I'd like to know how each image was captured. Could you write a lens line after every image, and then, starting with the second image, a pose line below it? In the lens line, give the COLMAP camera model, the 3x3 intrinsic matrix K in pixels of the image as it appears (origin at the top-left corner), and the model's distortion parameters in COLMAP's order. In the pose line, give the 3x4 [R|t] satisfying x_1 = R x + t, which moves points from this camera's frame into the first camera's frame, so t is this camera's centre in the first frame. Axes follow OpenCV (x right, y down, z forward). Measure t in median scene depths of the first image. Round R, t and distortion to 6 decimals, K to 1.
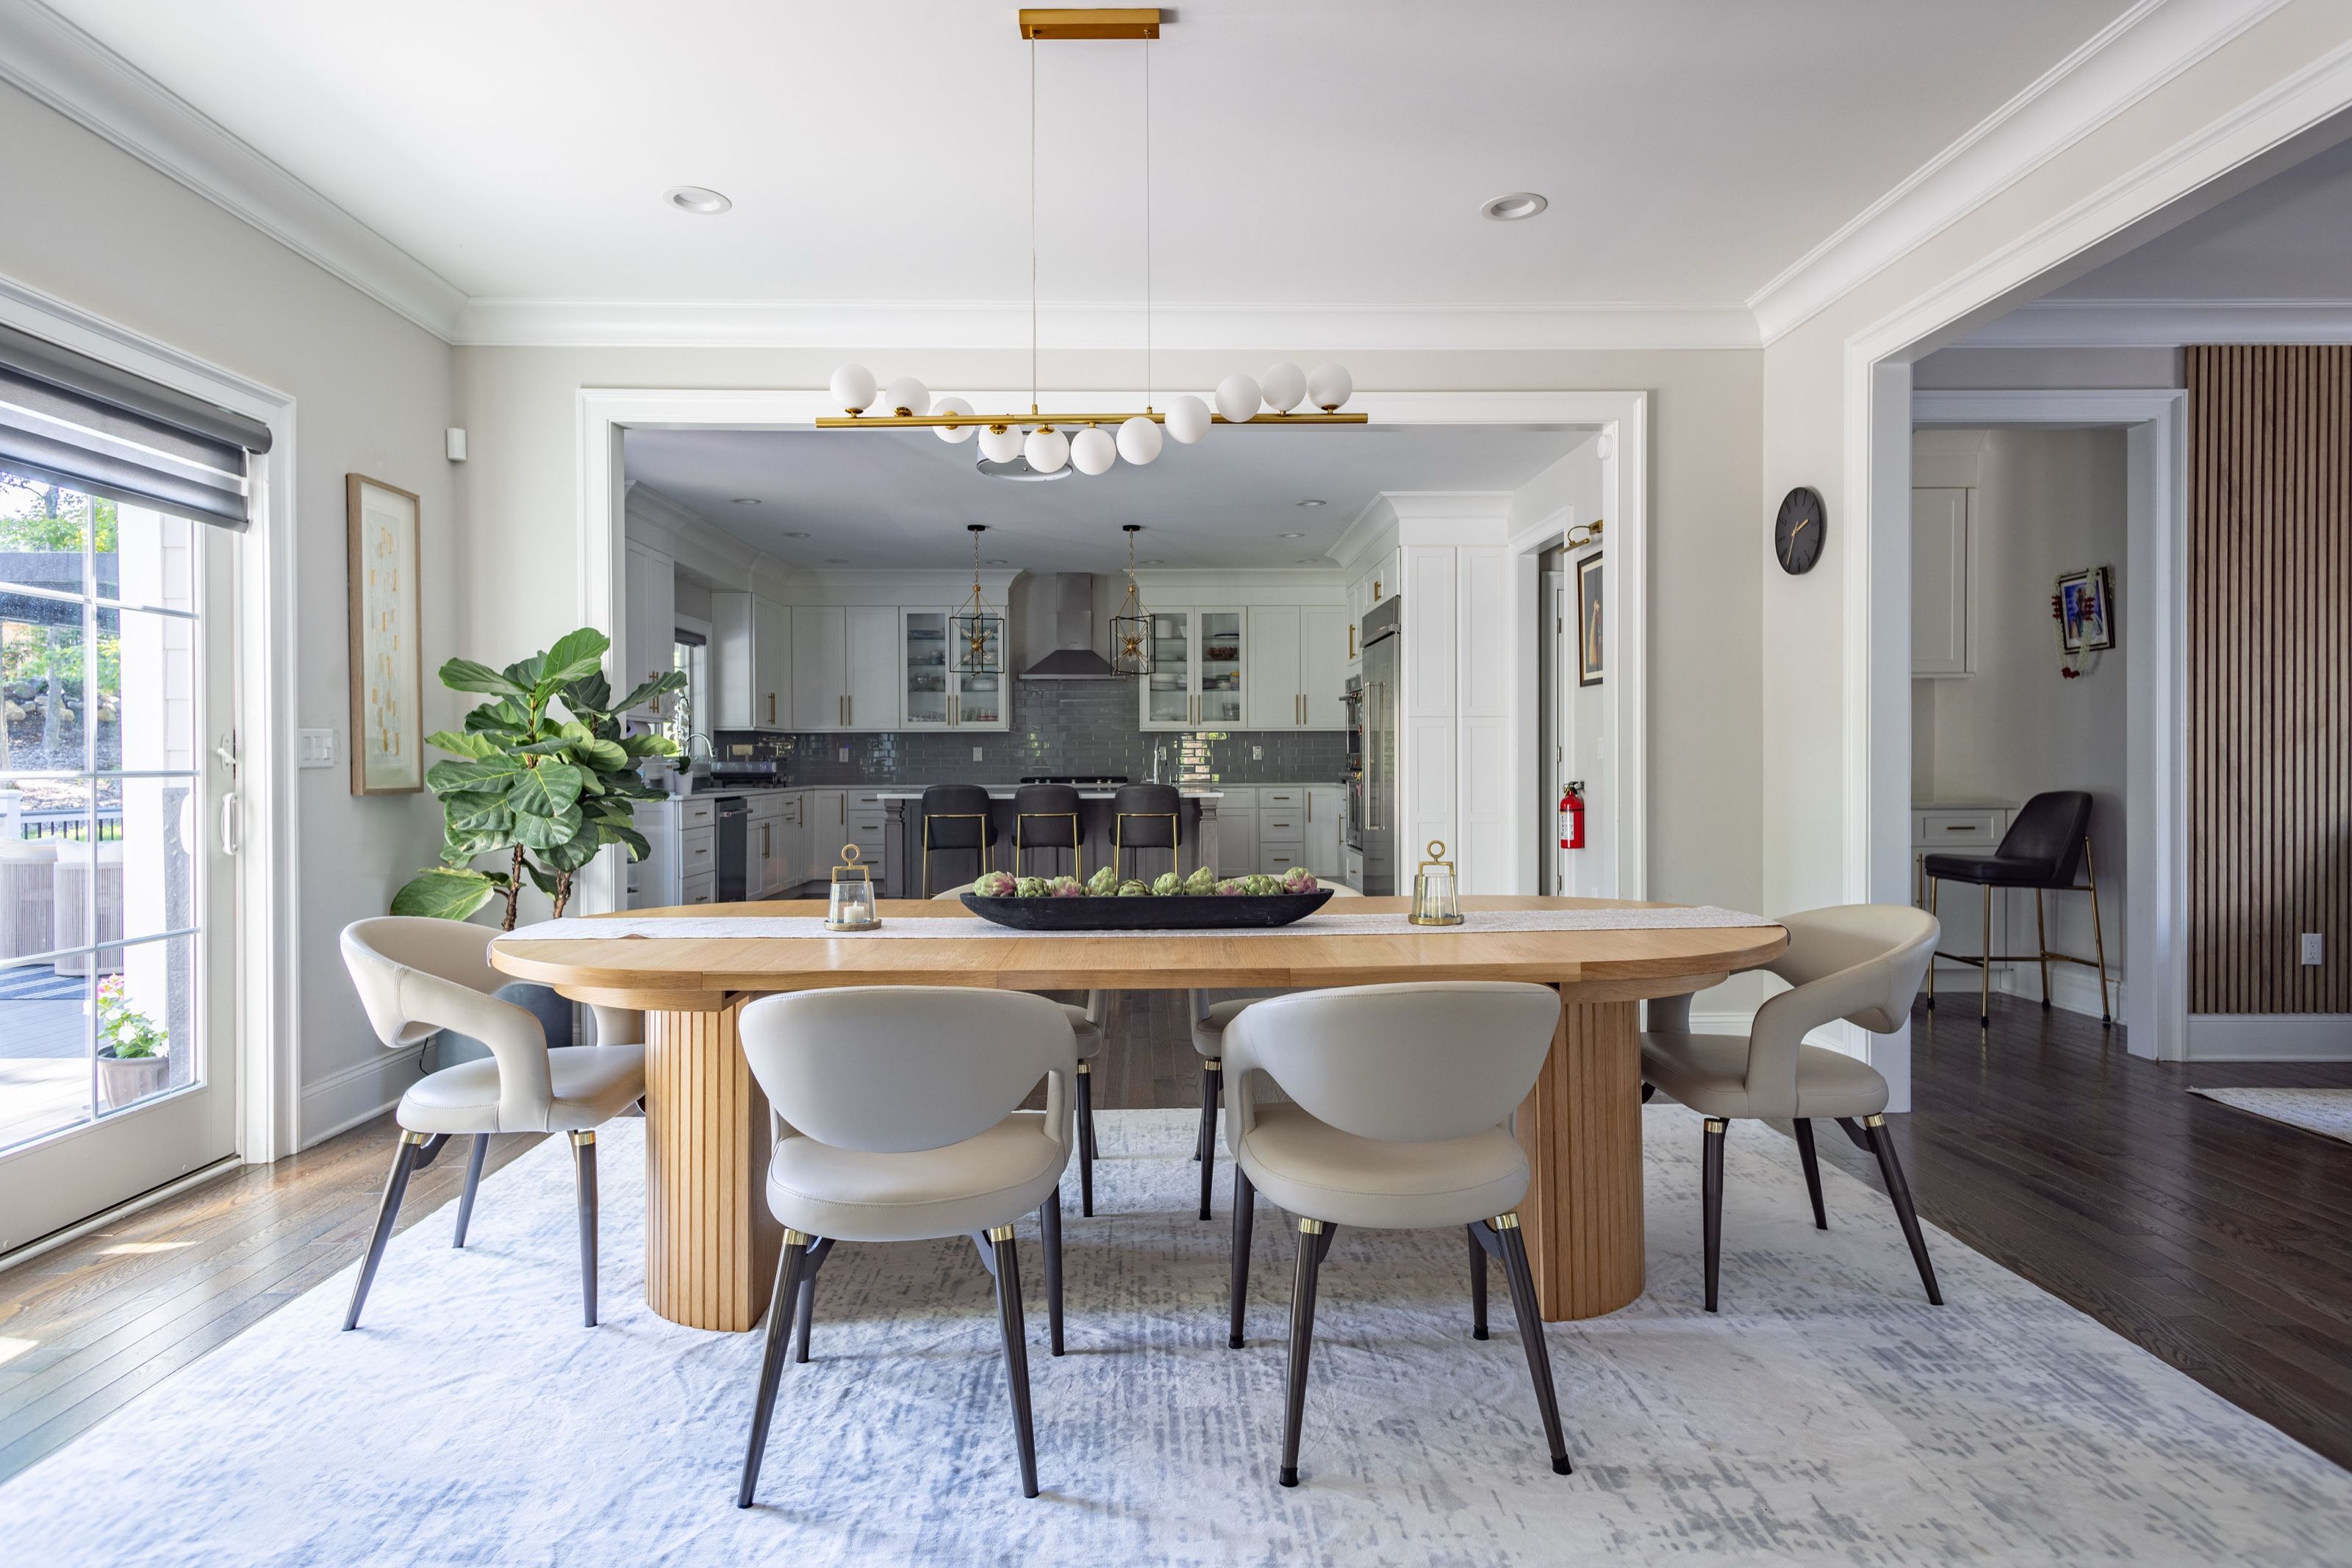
lens RADIAL K [[1300.6, 0, 1168.8], [0, 1300.6, 779.5], [0, 0, 1]] dist [0.016255, -0.000151]
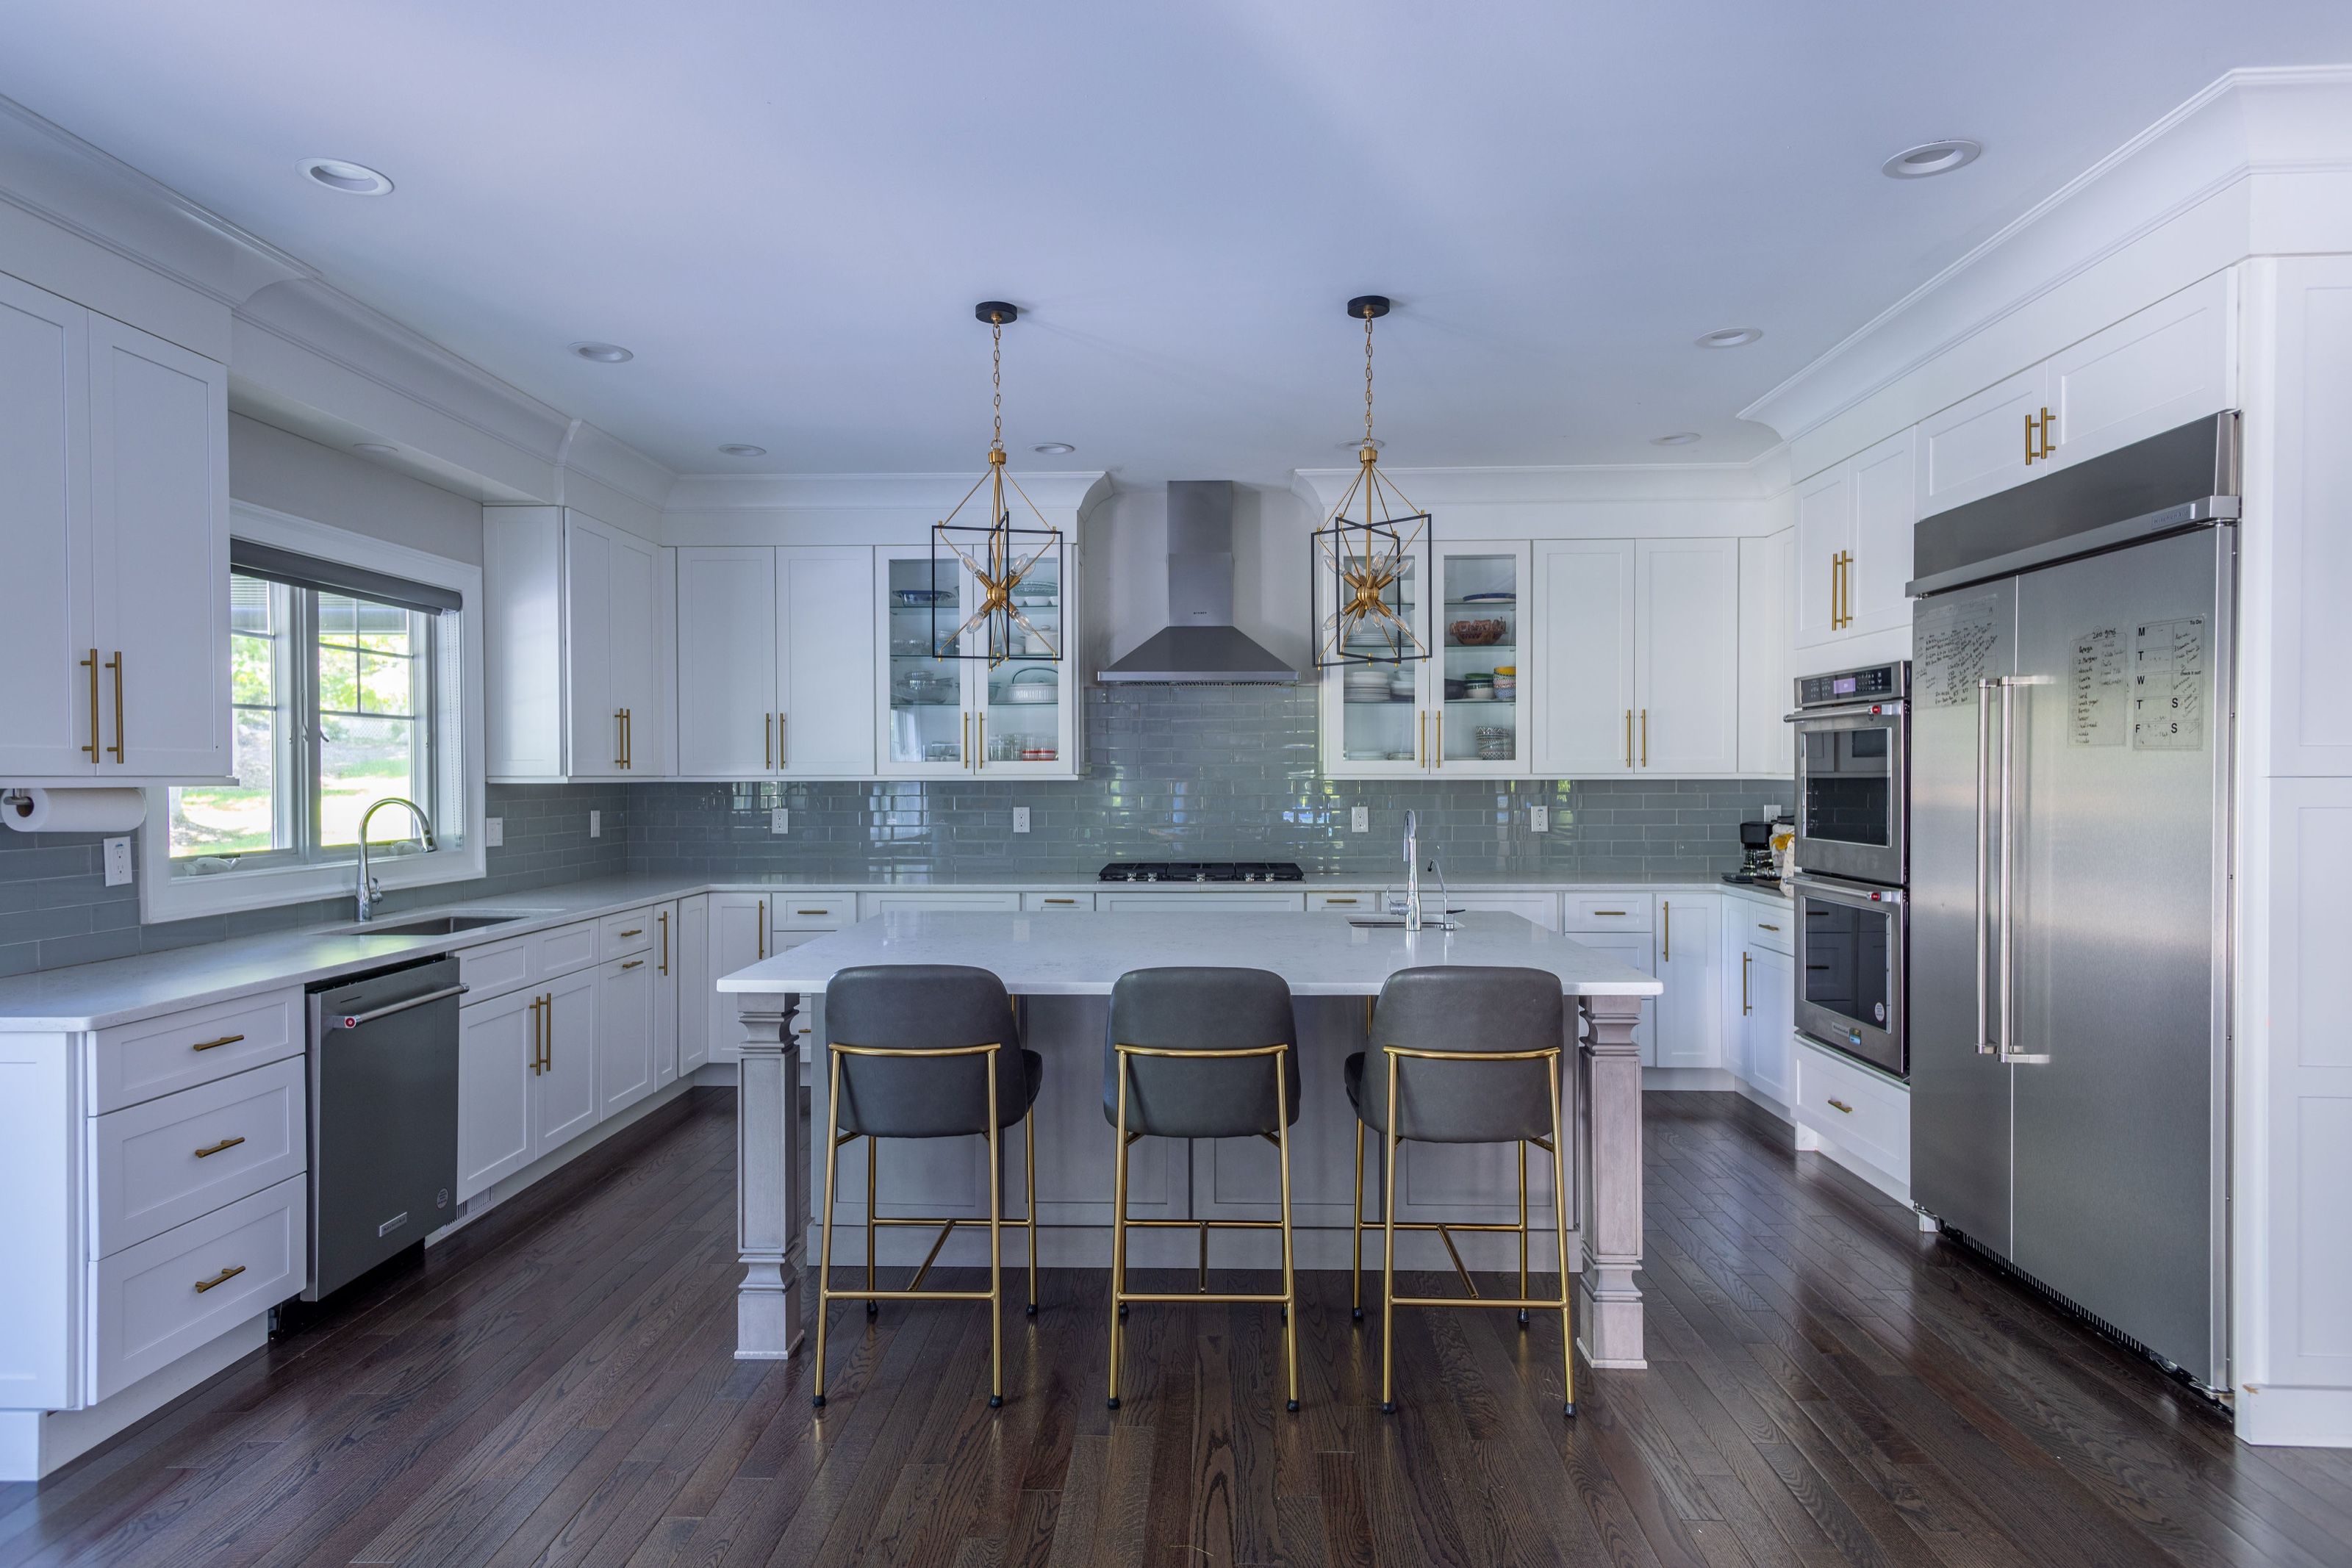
lens RADIAL K [[1300.6, 0, 1168.8], [0, 1300.6, 779.5], [0, 0, 1]] dist [0.016255, -0.000151]
pose [[0.998240, 0.001804, -0.059268, -0.054302], [-0.002486, 0.999932, -0.011436, -0.031289], [0.059243, 0.011563, 0.998177, 0.472651]]
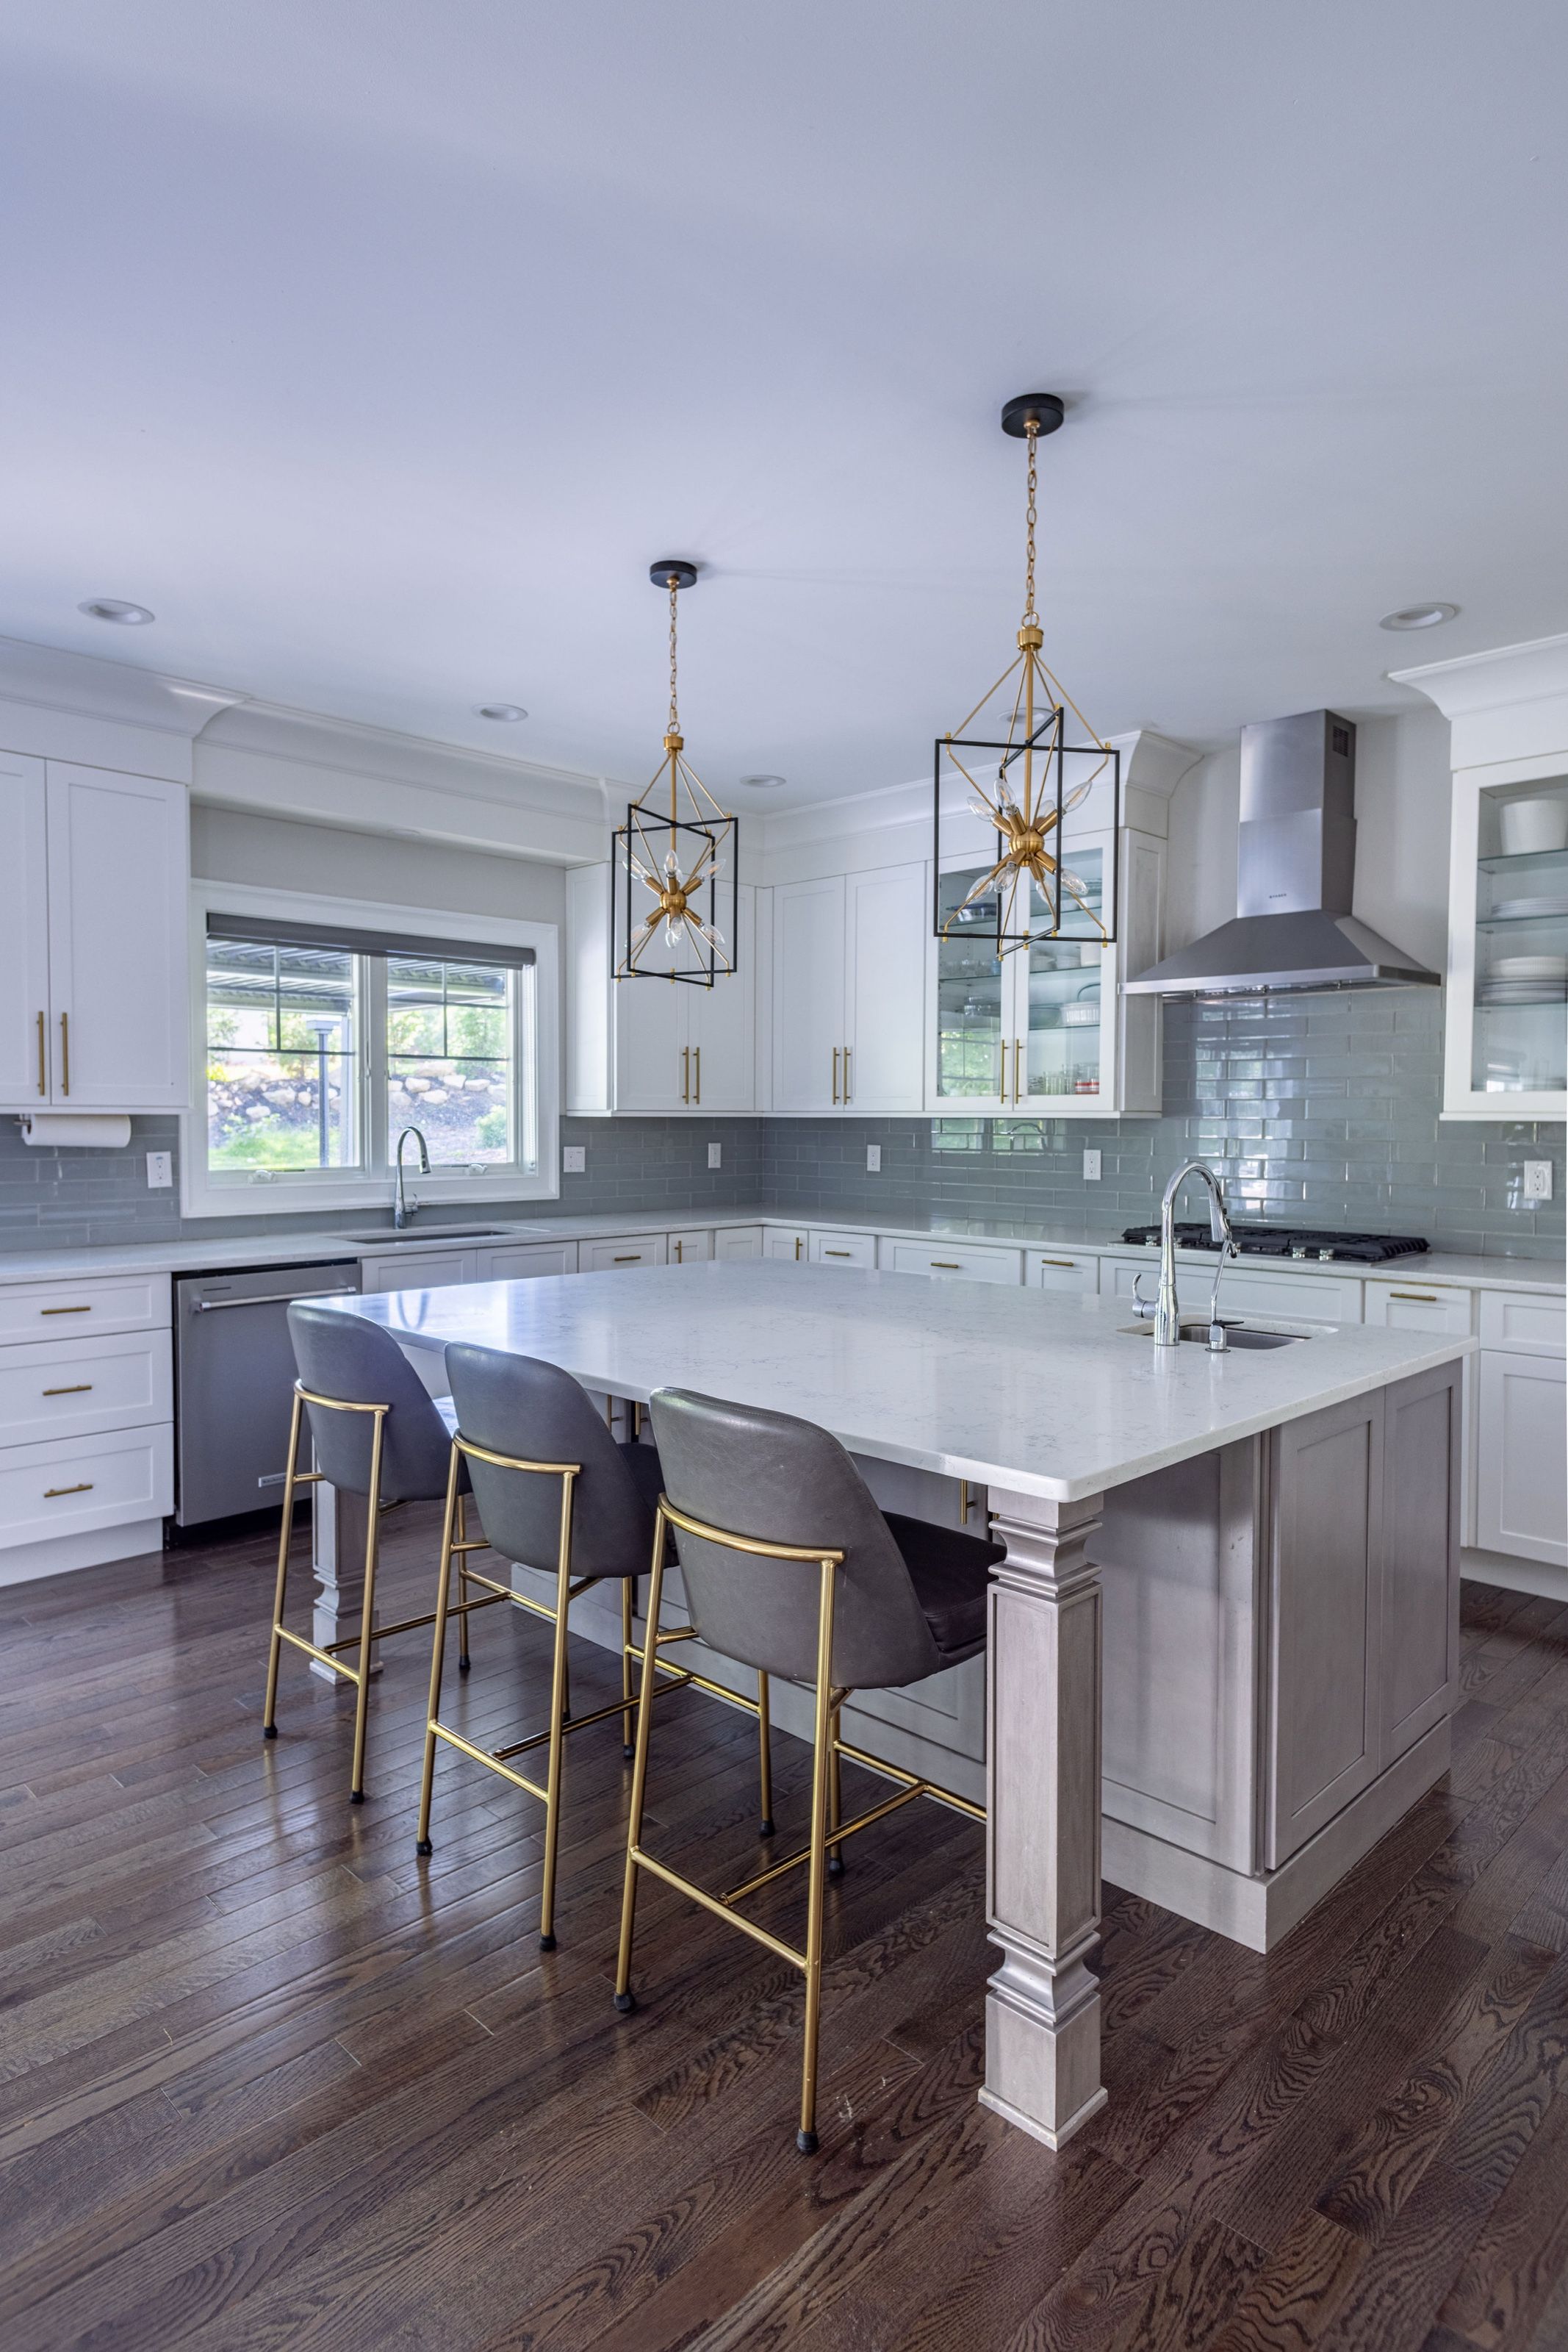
lens RADIAL K [[1300.6, 0, 789.1], [0, 1300.6, 1159.0], [0, 0, 1]] dist [0.016255, -0.000151]
pose [[0.697531, 0.031586, -0.715858, 0.111027], [-0.017663, 0.999482, 0.026890, -0.032977], [0.716337, -0.006112, 0.697728, 0.617902]]
